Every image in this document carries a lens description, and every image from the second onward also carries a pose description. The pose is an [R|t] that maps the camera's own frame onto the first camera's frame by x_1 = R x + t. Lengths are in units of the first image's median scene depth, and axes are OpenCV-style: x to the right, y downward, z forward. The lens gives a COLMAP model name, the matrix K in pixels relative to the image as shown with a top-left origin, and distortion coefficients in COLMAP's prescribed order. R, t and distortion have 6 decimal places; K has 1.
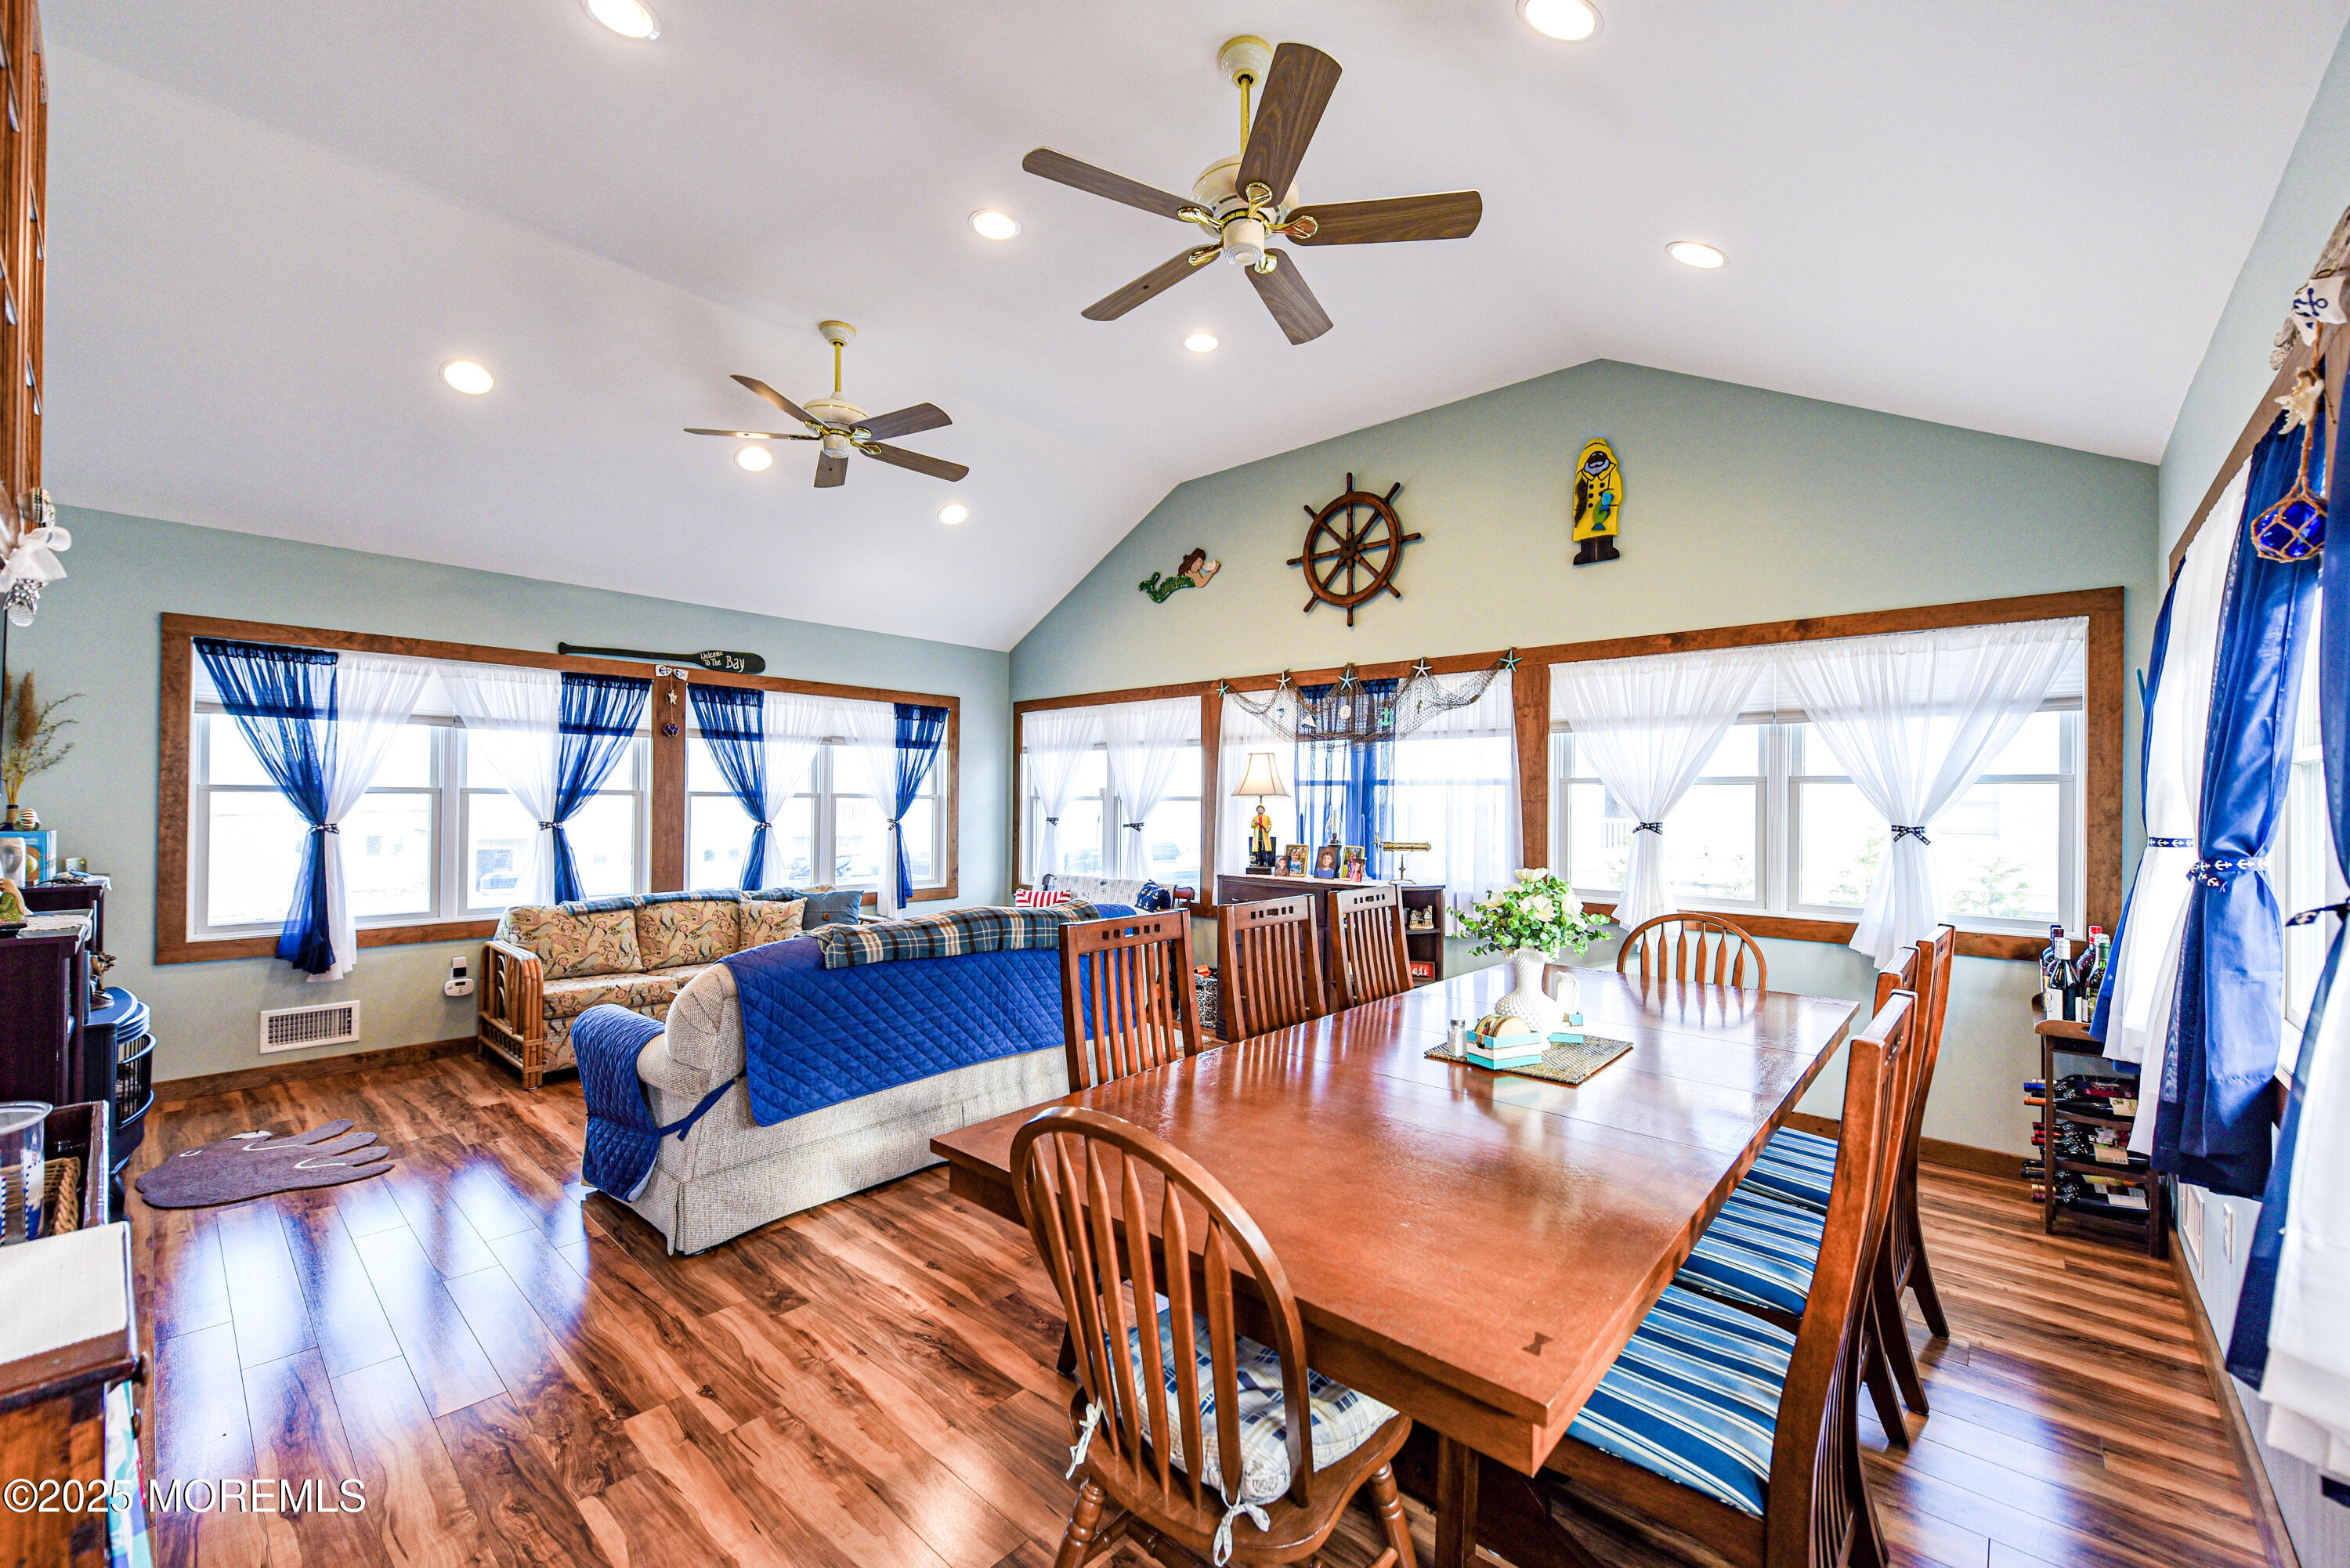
lens RADIAL K [[922.5, 0, 1171.8], [0, 922.5, 789.5], [0, 0, 1]] dist [0.001829, -0.000423]
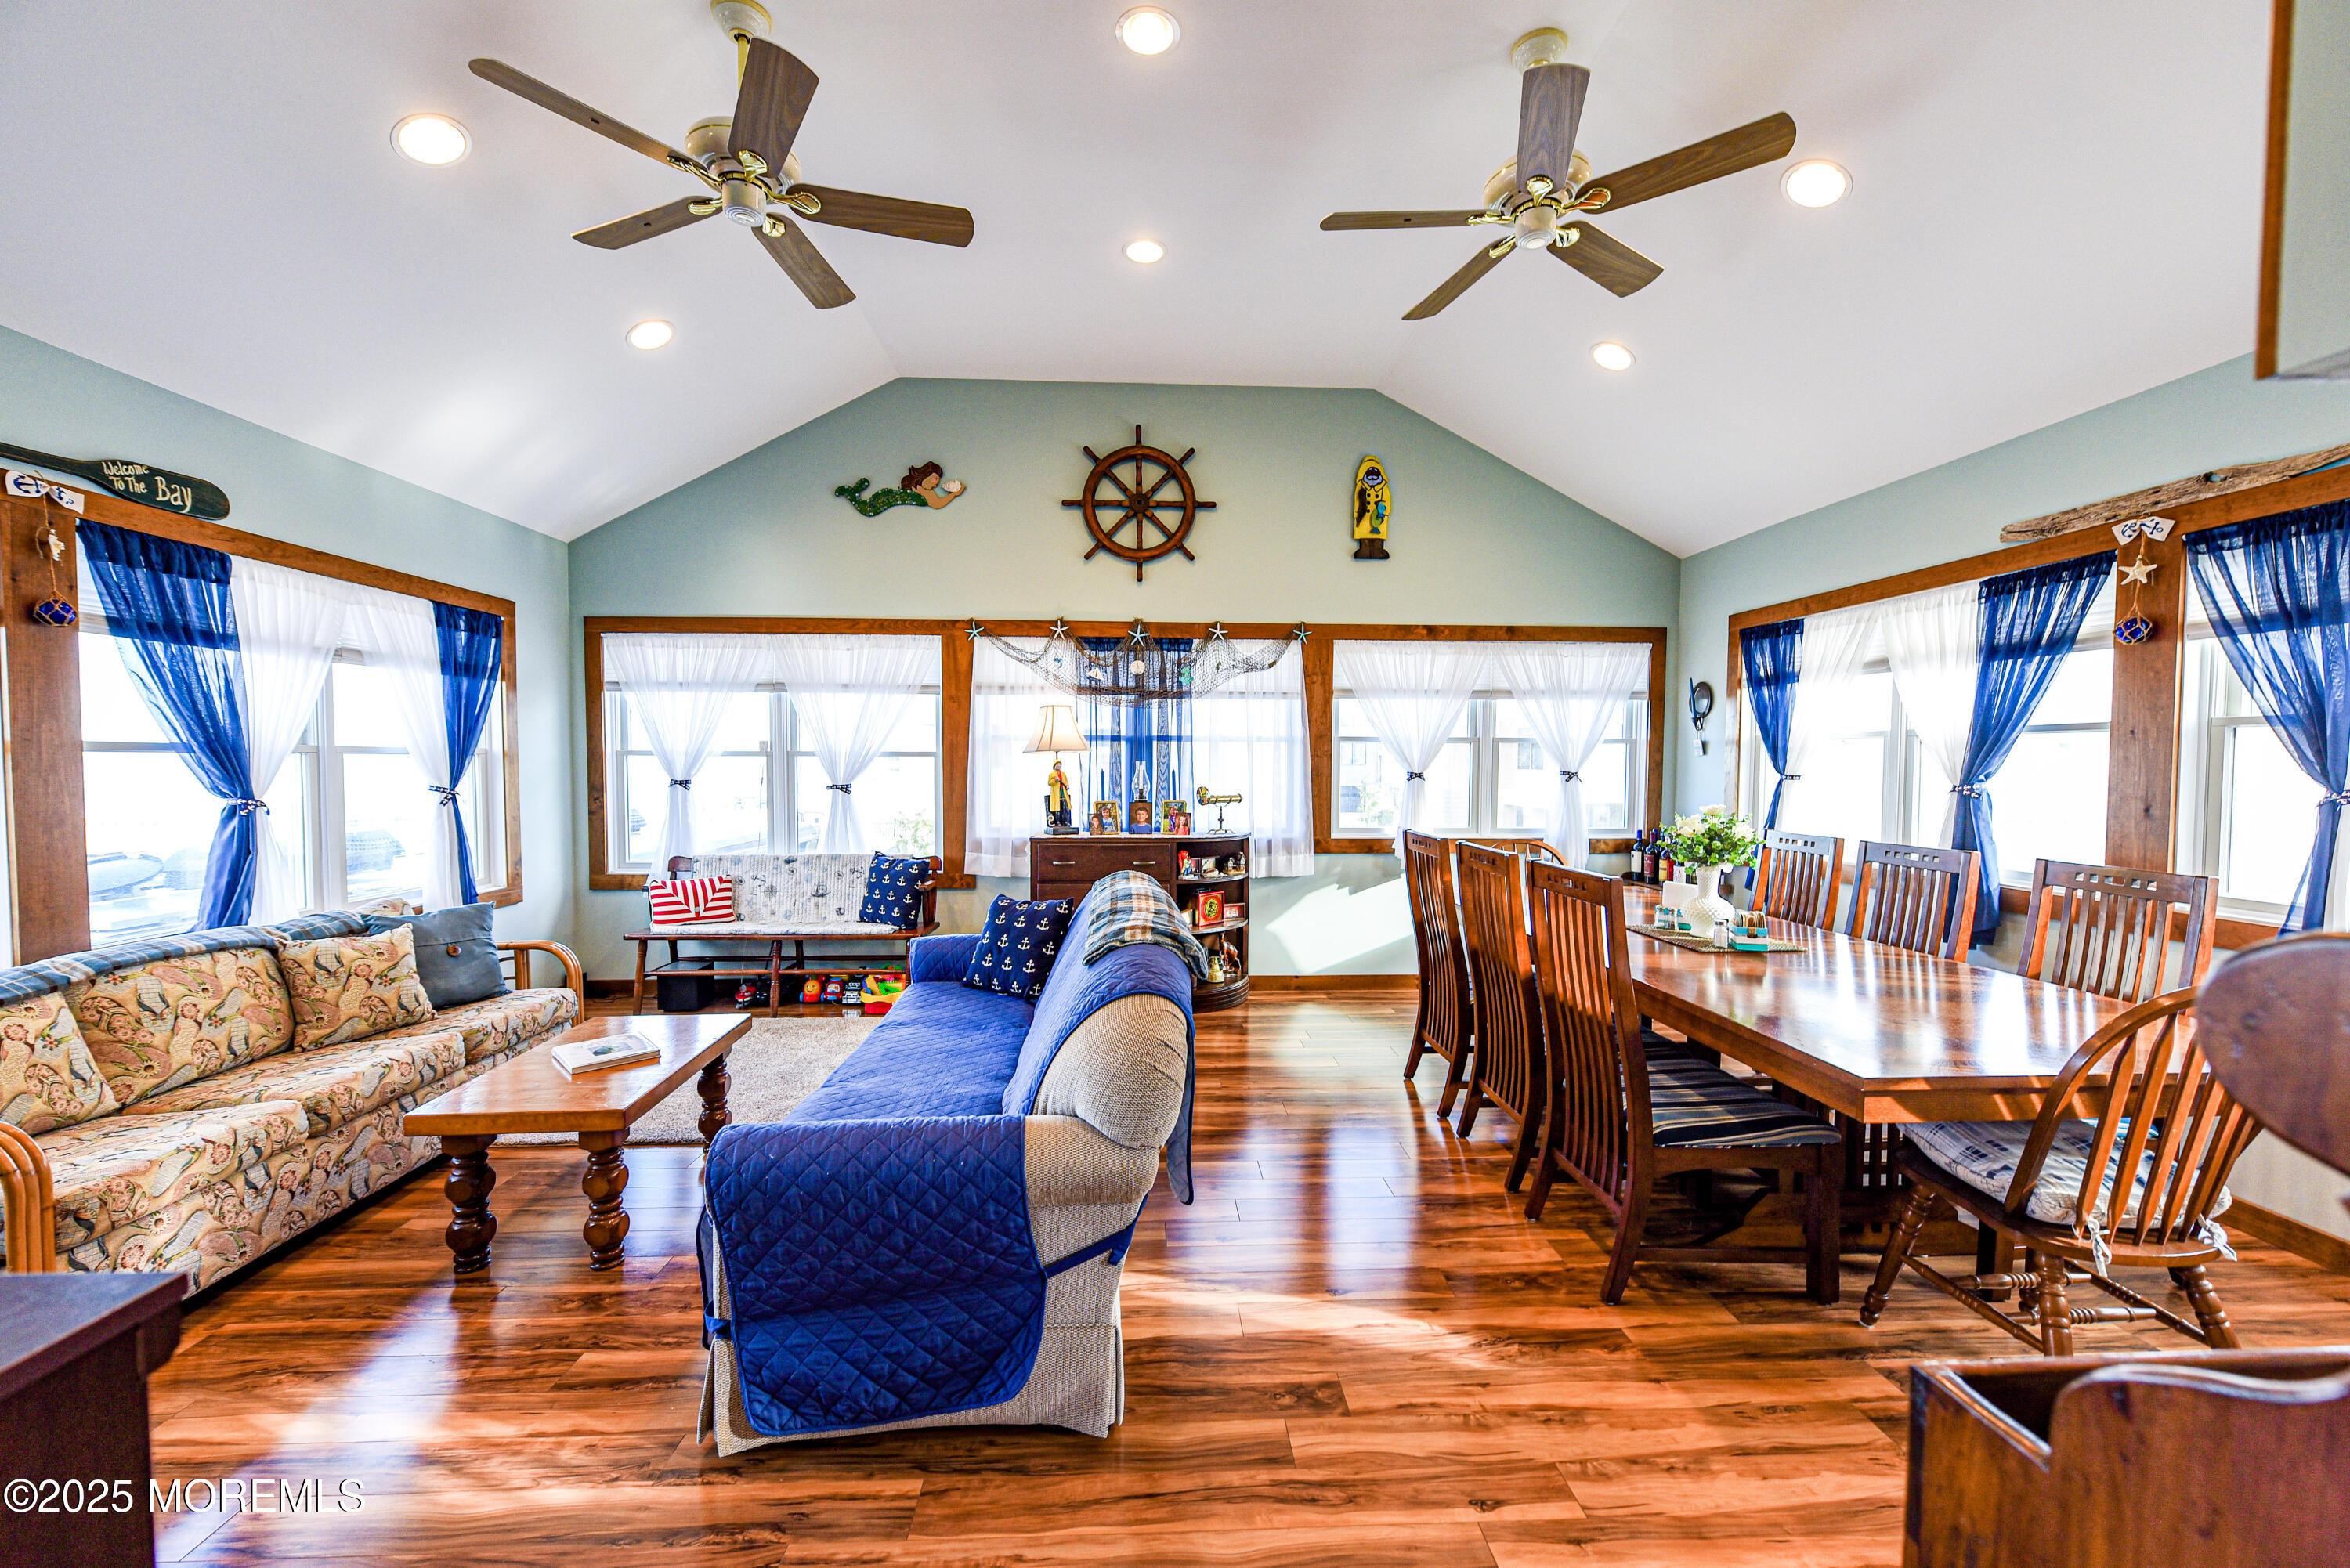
lens RADIAL K [[922.5, 0, 1171.8], [0, 922.5, 789.5], [0, 0, 1]] dist [0.001829, -0.000423]
pose [[0.712232, -0.028634, 0.701360, -0.484463], [-0.006007, 0.998882, 0.046881, 0.001119], [-0.701918, -0.037603, 0.711264, 0.254150]]
